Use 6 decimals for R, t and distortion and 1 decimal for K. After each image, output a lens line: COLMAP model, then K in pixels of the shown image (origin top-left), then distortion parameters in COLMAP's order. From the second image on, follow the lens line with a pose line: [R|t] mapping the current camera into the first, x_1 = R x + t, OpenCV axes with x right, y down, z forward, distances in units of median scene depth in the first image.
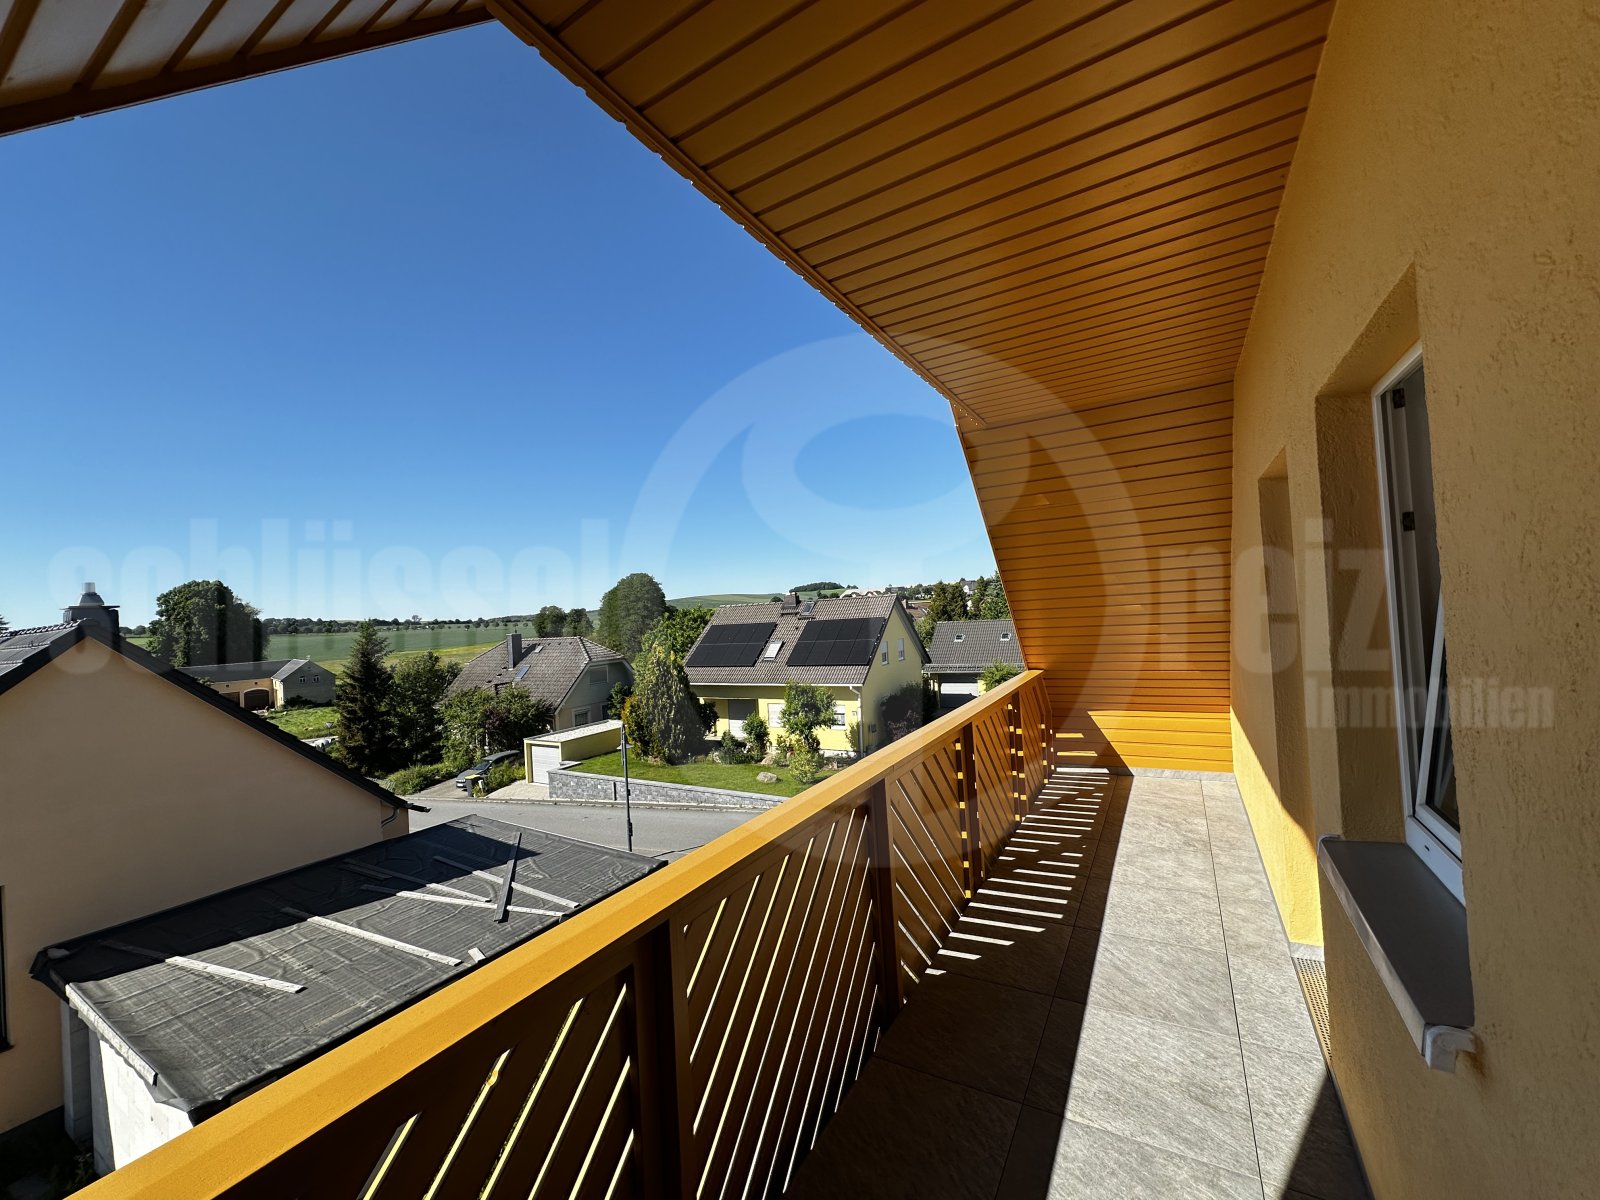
lens RADIAL K [[638.3, 0, 800.1], [0, 638.3, 599.4], [0, 0, 1]] dist [-0.000380, 0.000180]
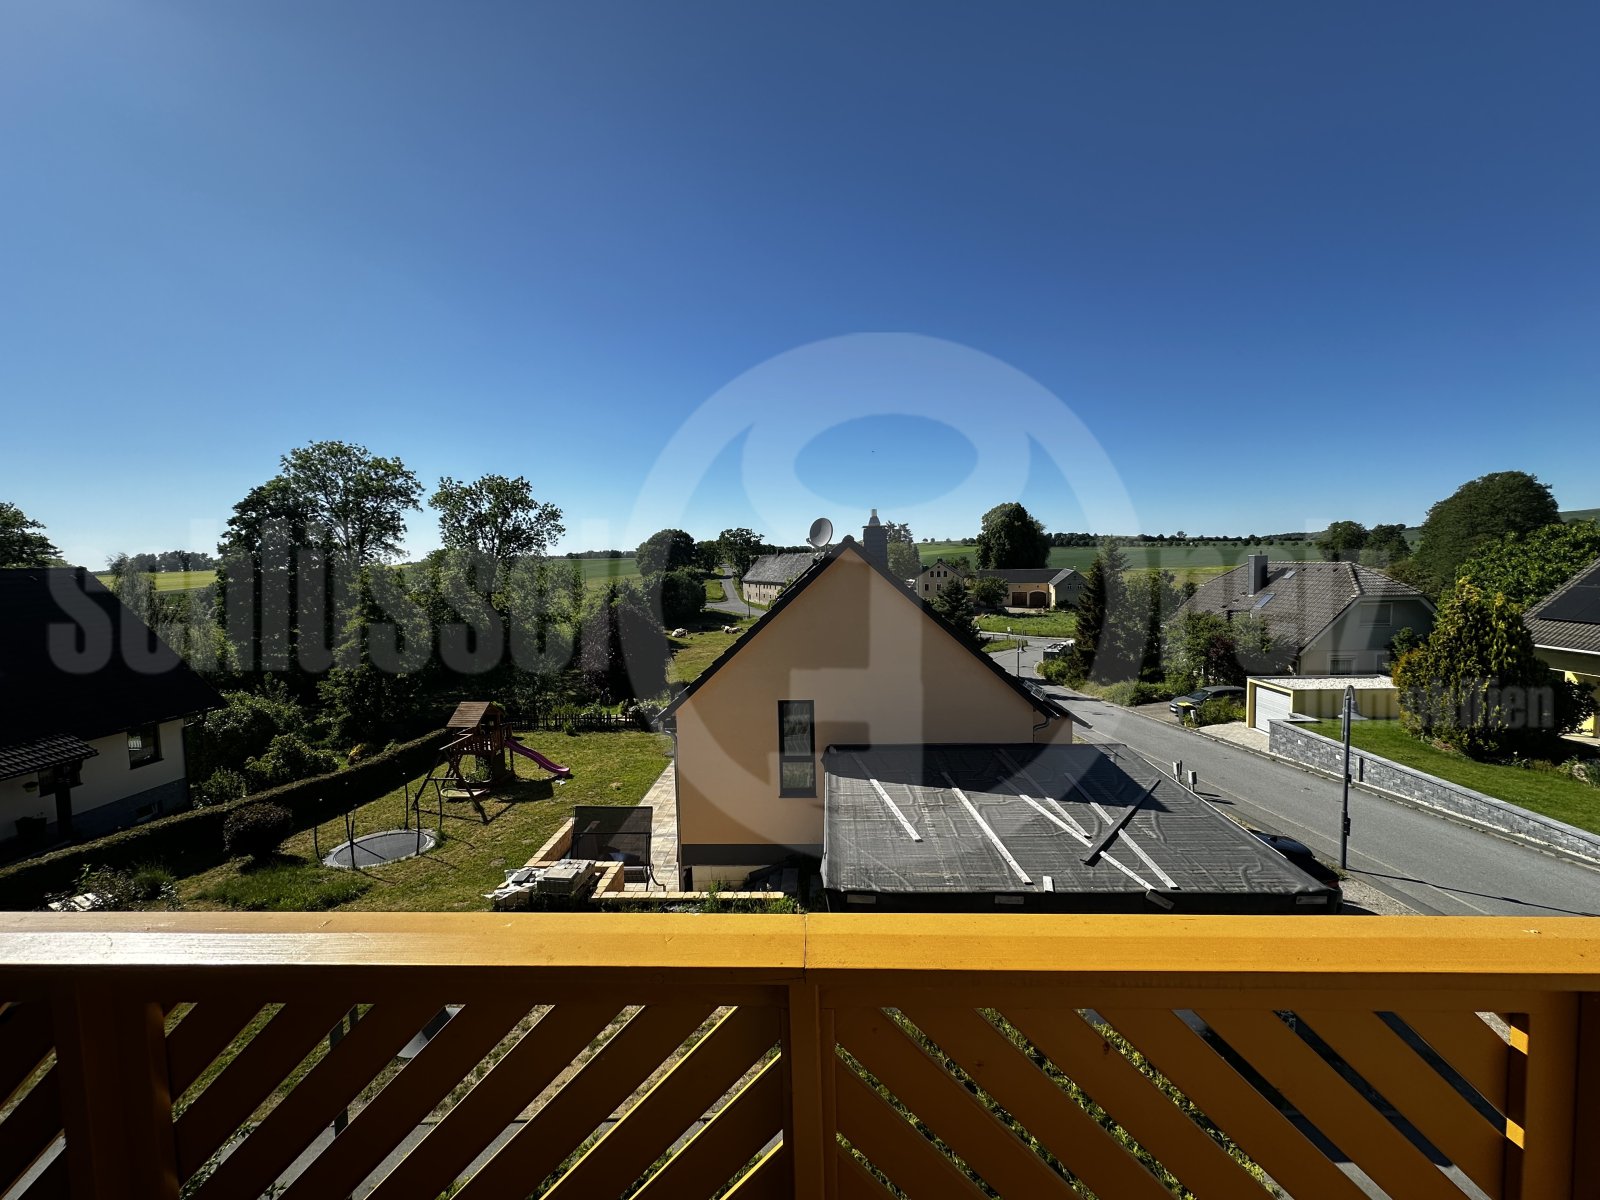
lens RADIAL K [[638.3, 0, 800.4], [0, 638.3, 600.7], [0, 0, 1]] dist [-0.000380, 0.000180]
pose [[0.467106, 0.103913, -0.878074, 0.035280], [0.013778, 0.992094, 0.124736, -0.001326], [0.884094, -0.070363, 0.461982, 0.062512]]
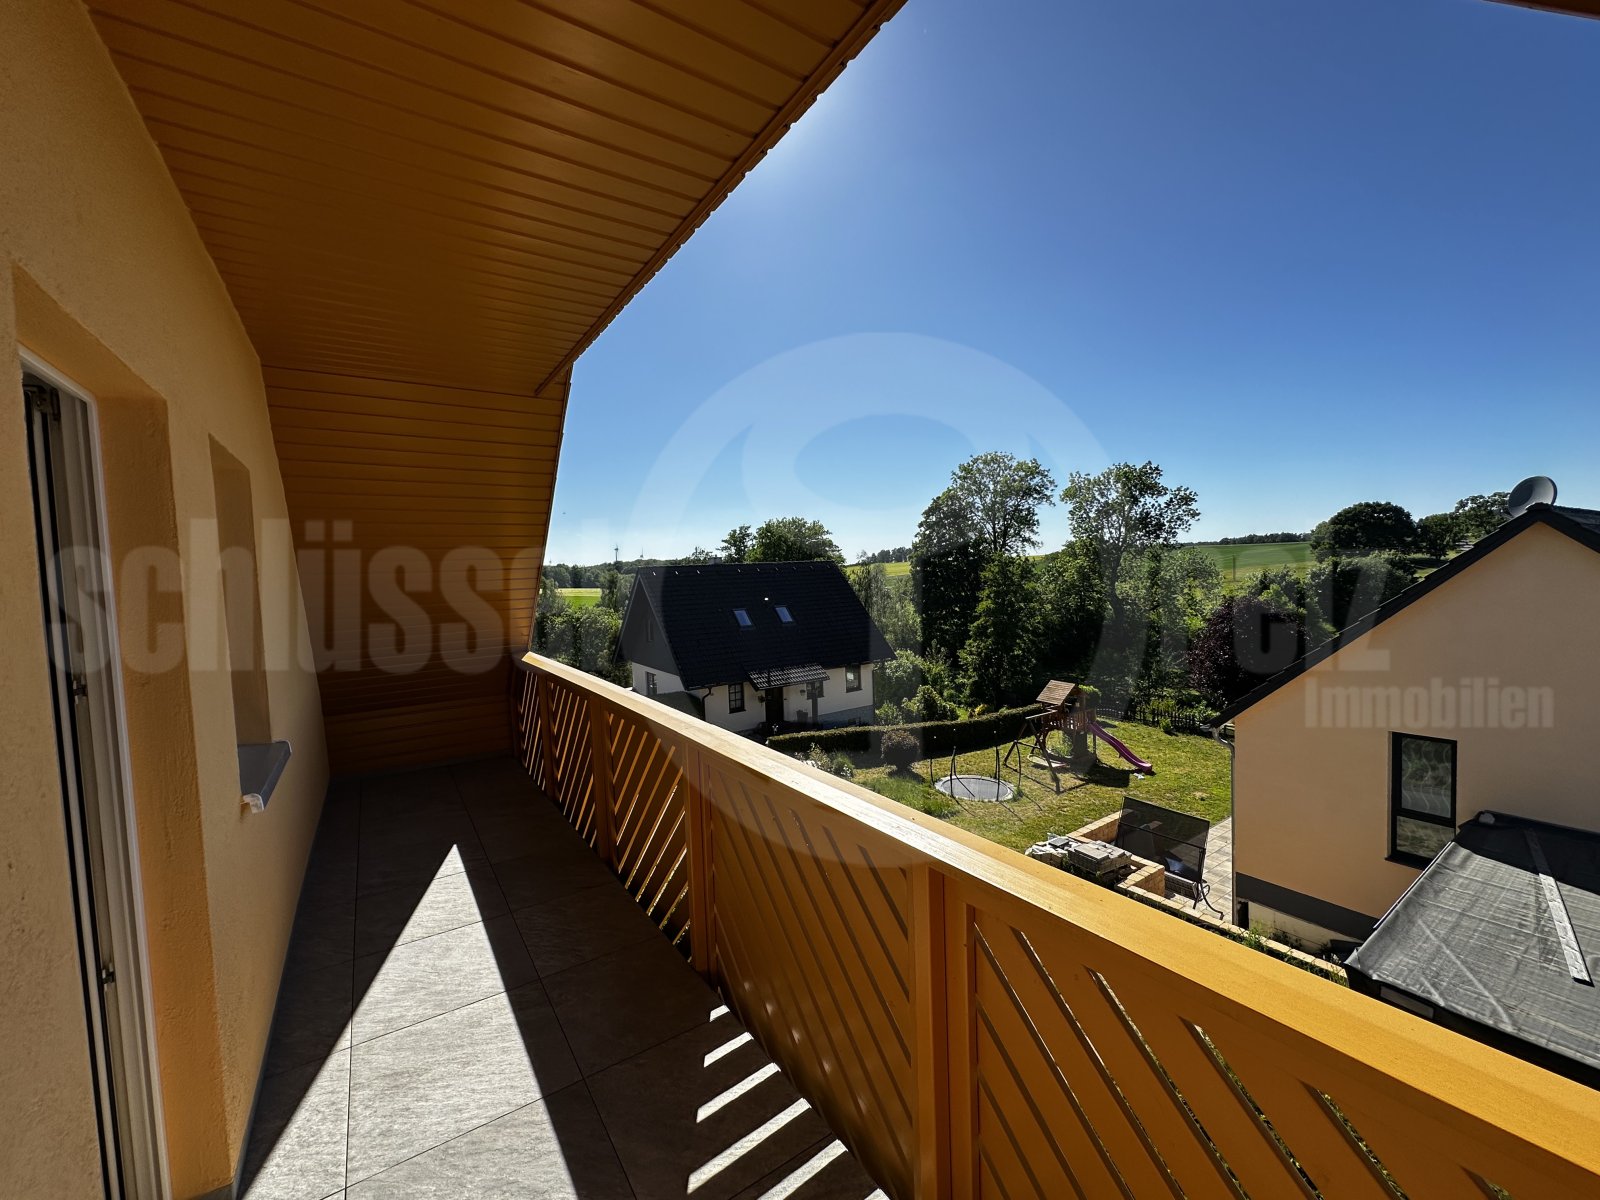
lens RADIAL K [[638.3, 0, 799.0], [0, 638.3, 600.6], [0, 0, 1]] dist [-0.000380, 0.000180]
pose [[-0.428387, 0.120353, -0.895544, 0.067273], [0.080435, 0.992235, 0.094871, -0.001552], [0.900008, -0.031391, -0.434741, 0.117158]]
